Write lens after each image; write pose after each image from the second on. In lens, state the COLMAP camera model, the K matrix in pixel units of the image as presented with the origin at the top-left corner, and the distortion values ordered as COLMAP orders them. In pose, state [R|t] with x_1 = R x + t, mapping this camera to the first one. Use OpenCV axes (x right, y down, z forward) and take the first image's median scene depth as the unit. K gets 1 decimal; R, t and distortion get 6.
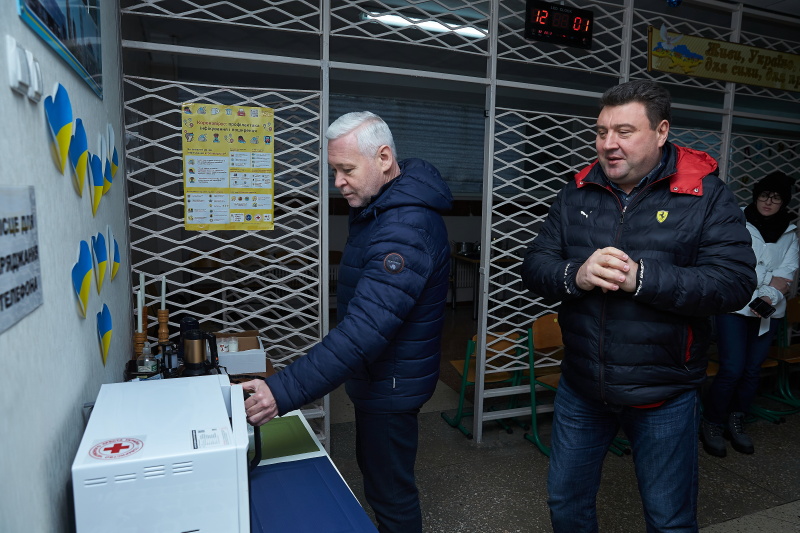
lens RADIAL K [[582.3, 0, 400.0], [0, 582.3, 266.5], [0, 0, 1]] dist [-0.096560, 0.102921]
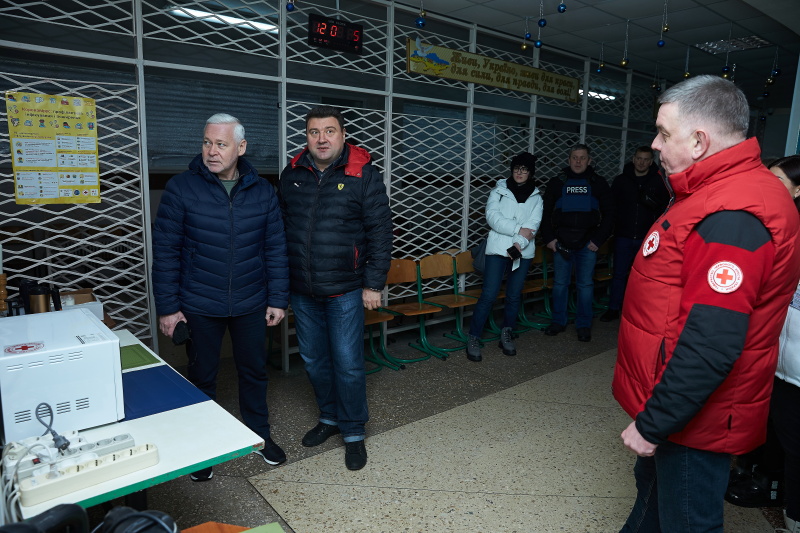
lens RADIAL K [[582.3, 0, 400.0], [0, 582.3, 266.5], [0, 0, 1]] dist [-0.096560, 0.102921]
pose [[0.949626, -0.052015, 0.309040, -0.005328], [0.036954, 0.997836, 0.054394, 0.025335], [-0.311200, -0.040234, 0.949492, -0.296639]]
